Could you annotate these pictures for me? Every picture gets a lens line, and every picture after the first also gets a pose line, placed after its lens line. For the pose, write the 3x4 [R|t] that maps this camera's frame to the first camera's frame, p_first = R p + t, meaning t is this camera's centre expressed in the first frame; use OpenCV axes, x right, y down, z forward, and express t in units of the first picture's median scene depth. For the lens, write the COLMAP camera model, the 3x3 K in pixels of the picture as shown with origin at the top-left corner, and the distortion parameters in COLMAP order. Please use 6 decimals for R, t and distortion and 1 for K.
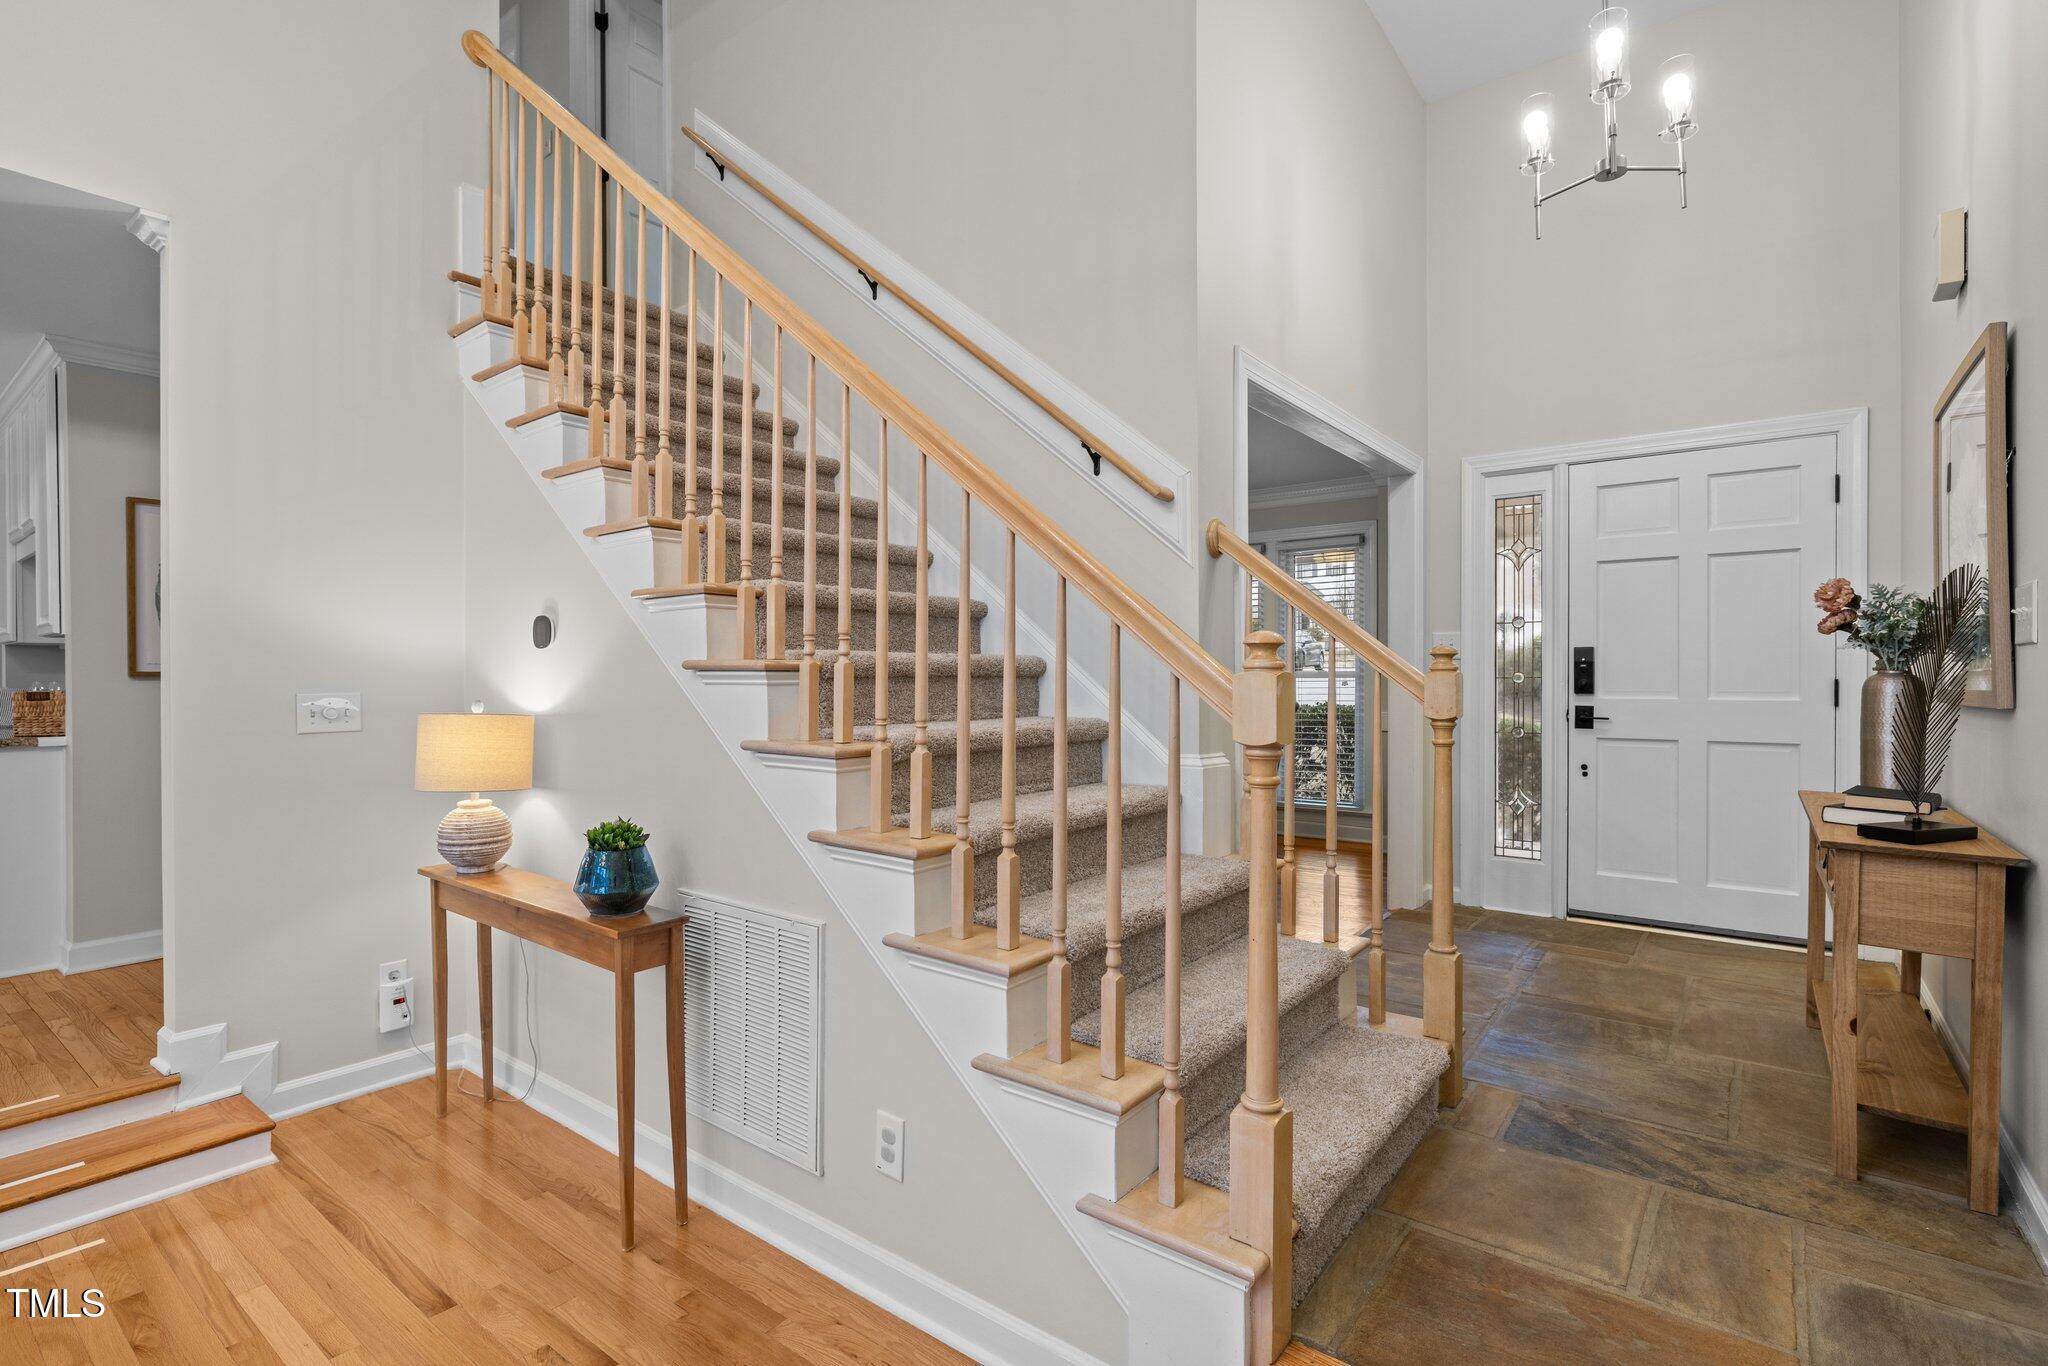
lens RADIAL K [[961.9, 0, 1008.3], [0, 961.9, 686.2], [0, 0, 1]] dist [-0.009911, 0.001466]
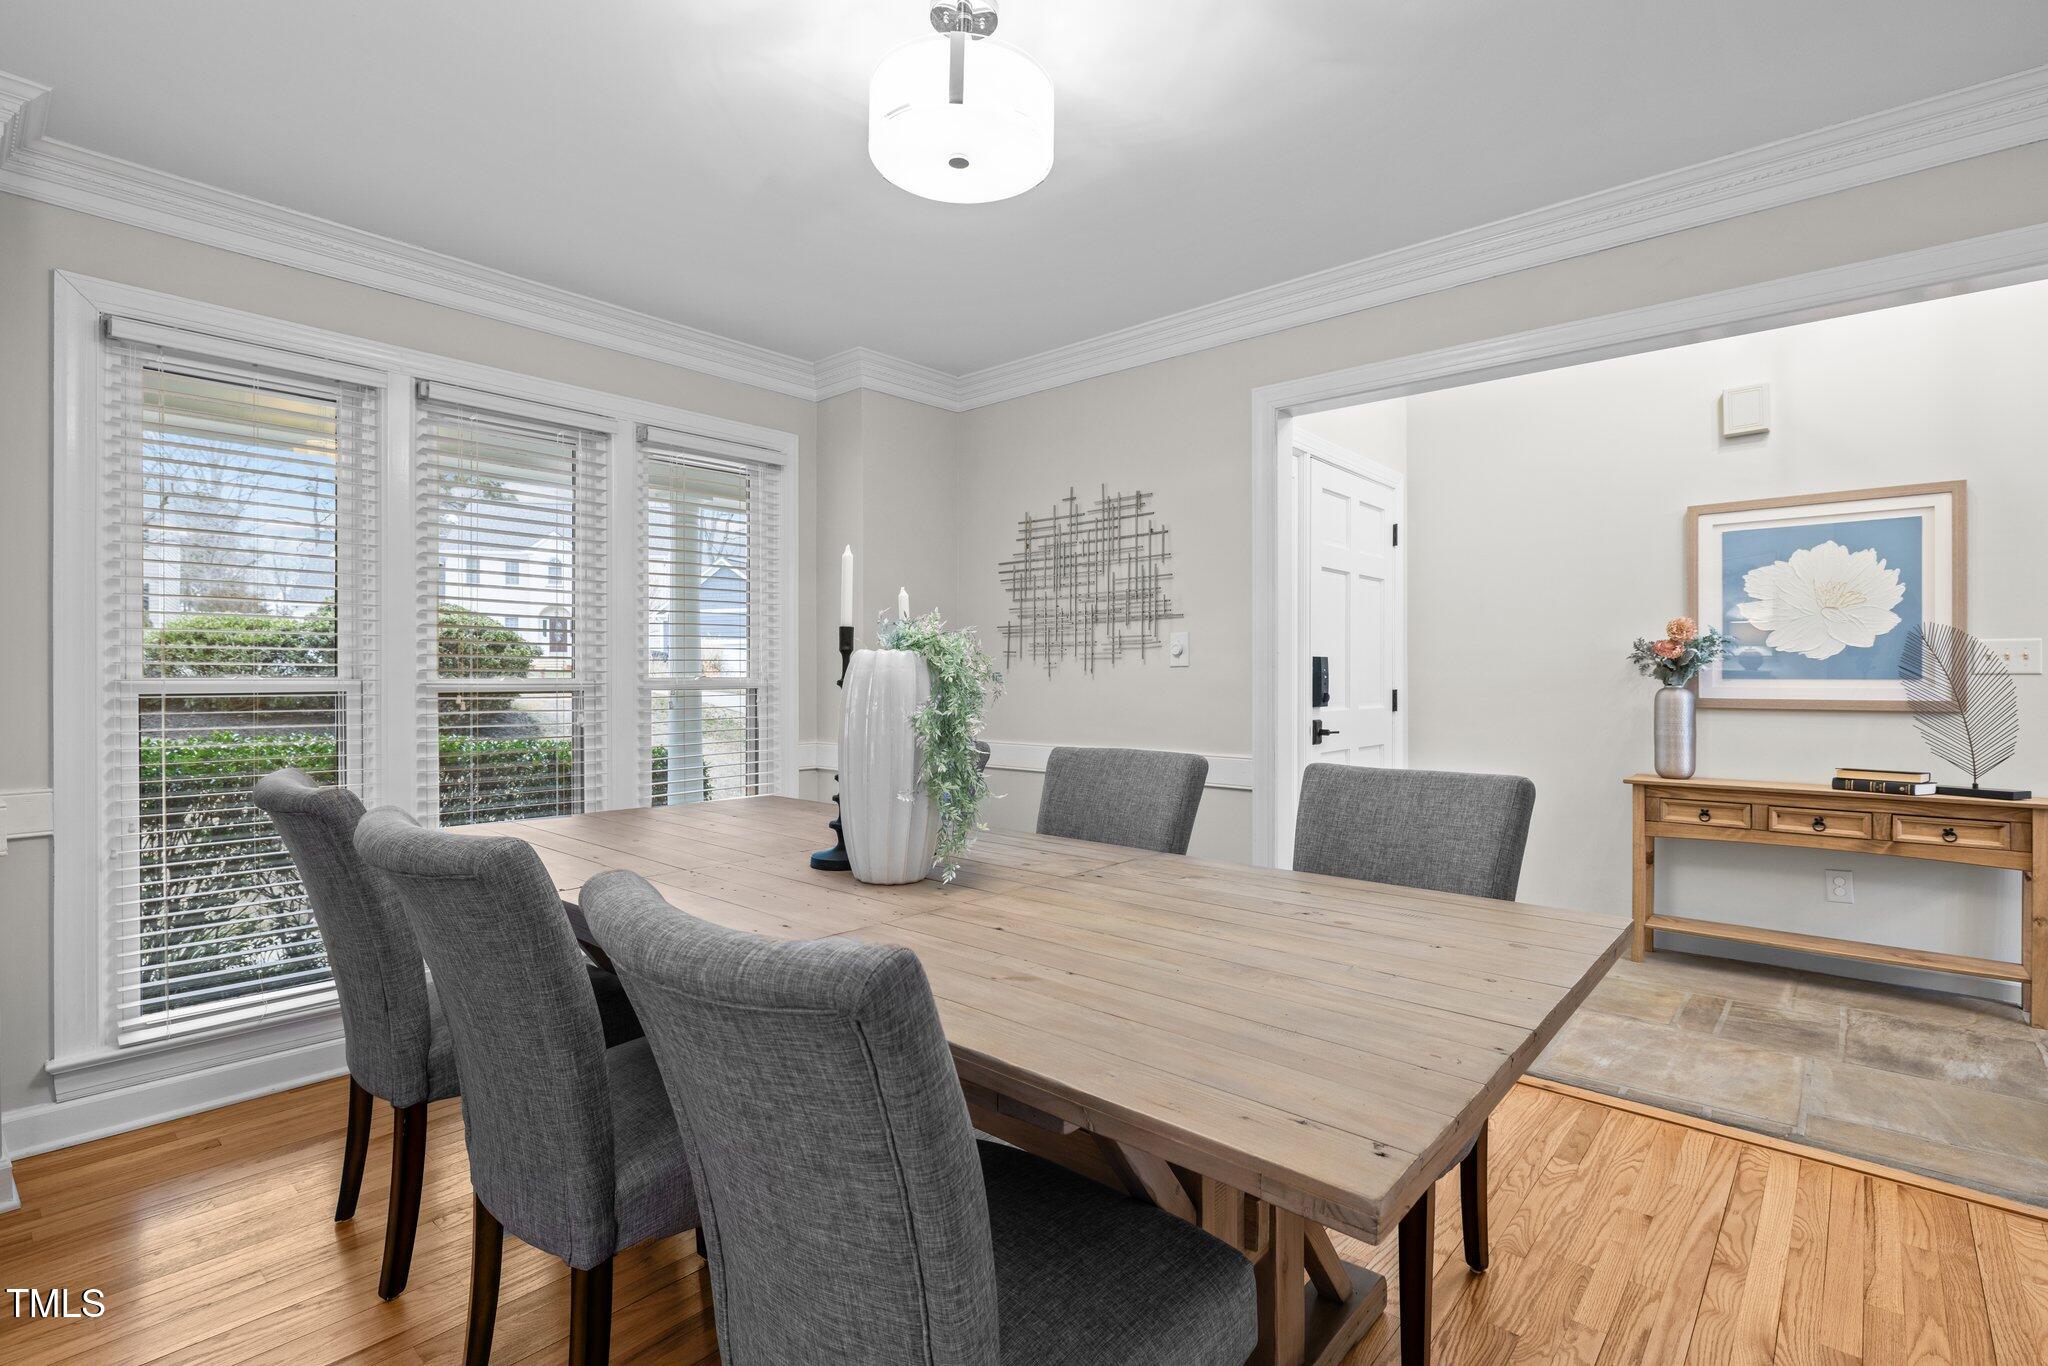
lens RADIAL K [[961.9, 0, 1022.1], [0, 961.9, 678.1], [0, 0, 1]] dist [-0.009911, 0.001466]
pose [[0.078426, 0.004961, 0.996908, -0.527347], [0.010484, 0.999928, -0.005801, -0.026339], [-0.996865, 0.010907, 0.078368, 1.814258]]
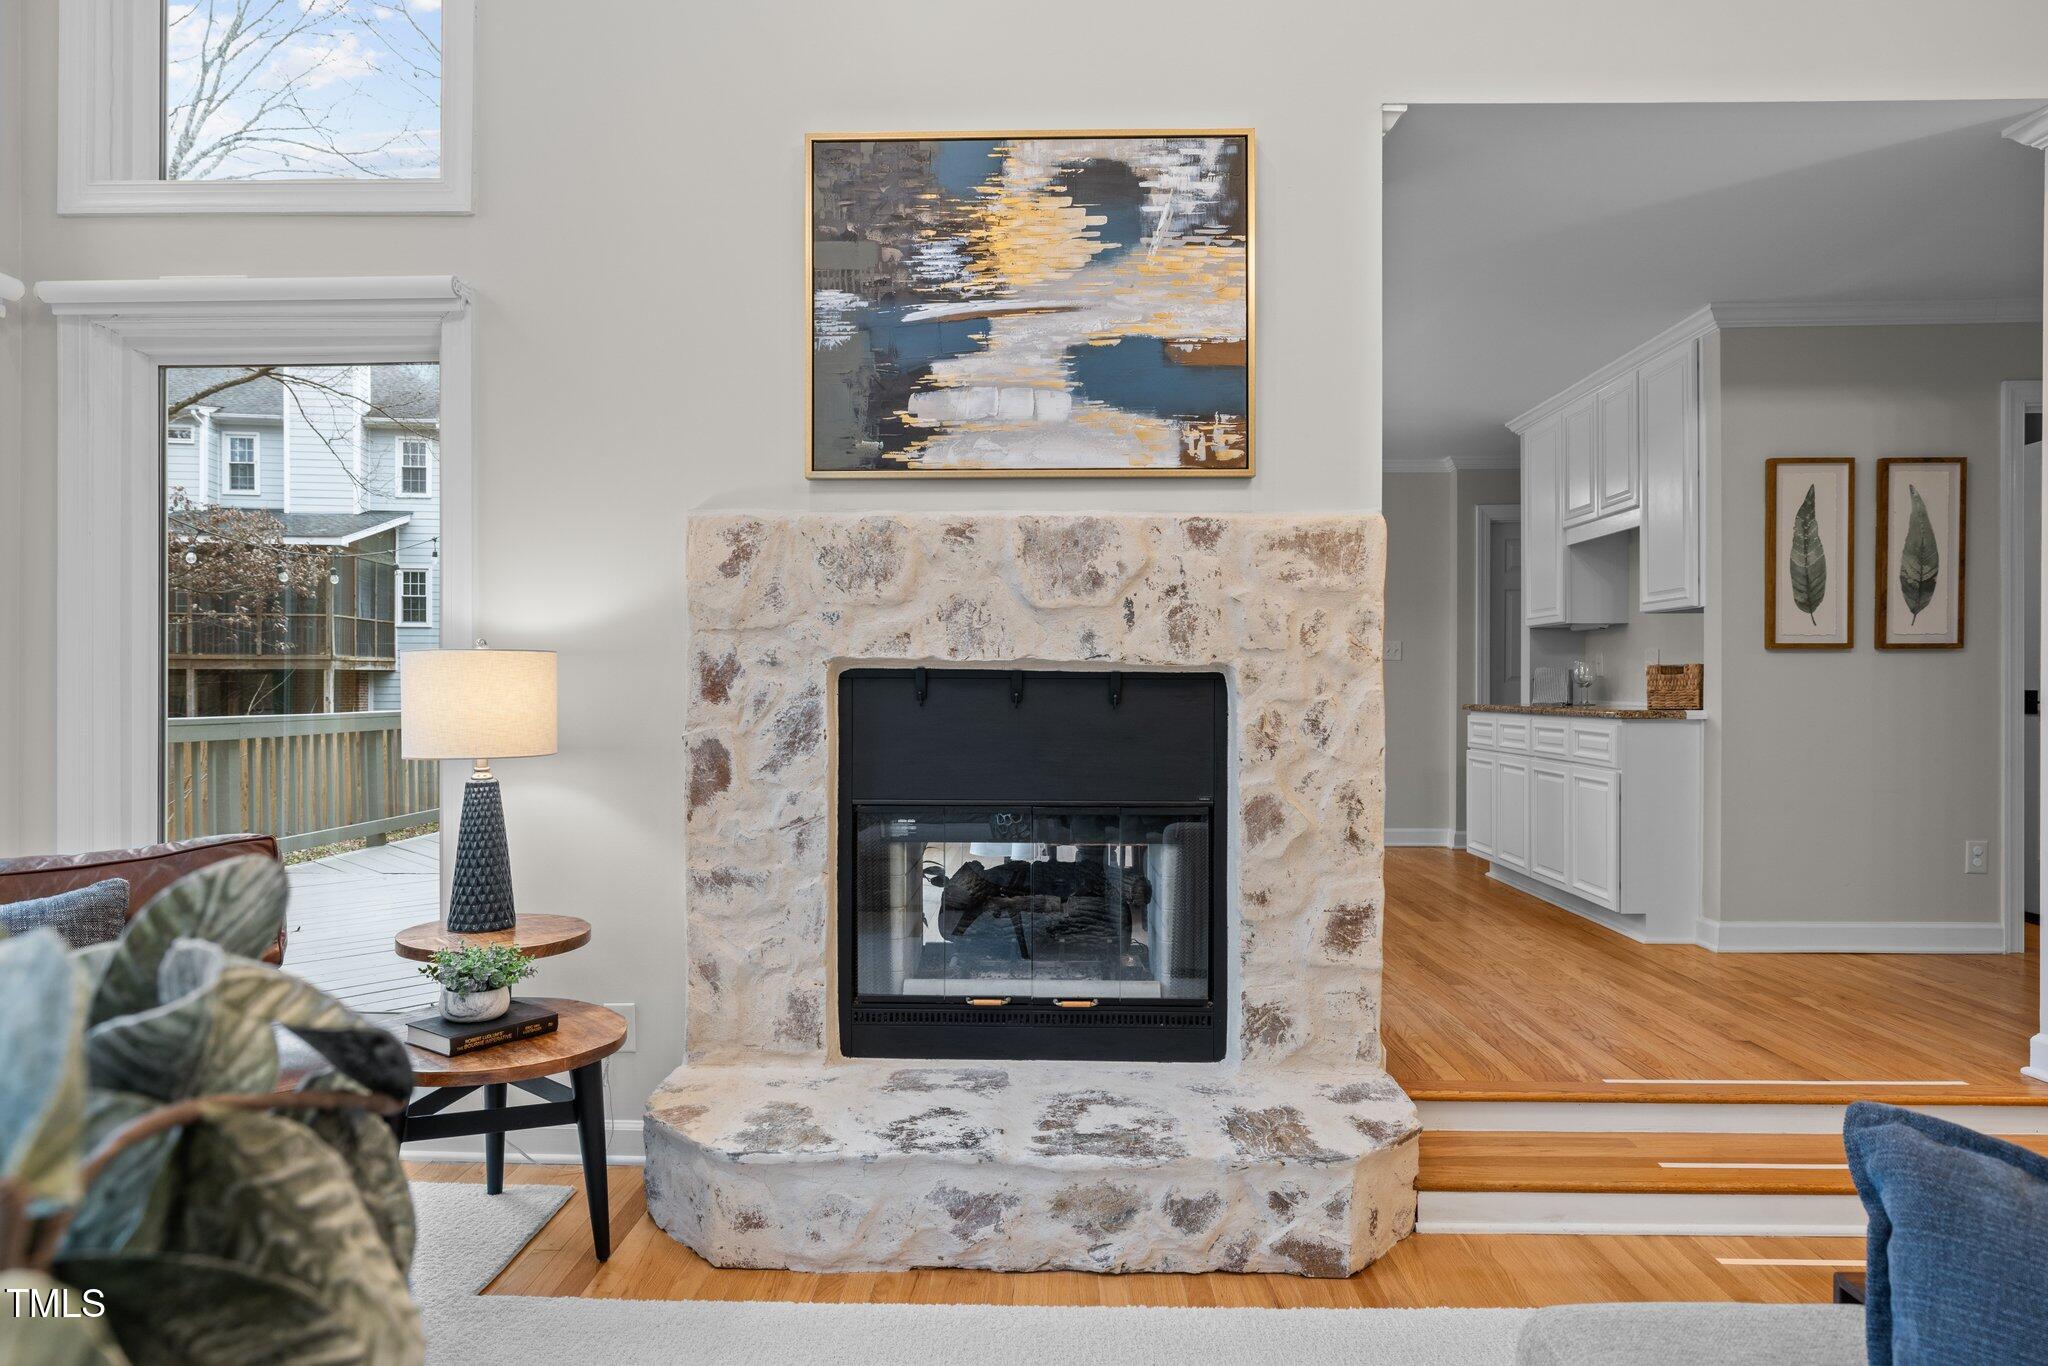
lens RADIAL K [[1191.8, 0, 1024.5], [0, 1191.8, 687.2], [0, 0, 1]] dist [-0.011784, 0.008276]
pose [[0.594216, 0.004997, -0.804290, -0.551336], [-0.009124, 0.999958, -0.000528, 0.046909], [0.804254, 0.007652, 0.594237, -0.385384]]
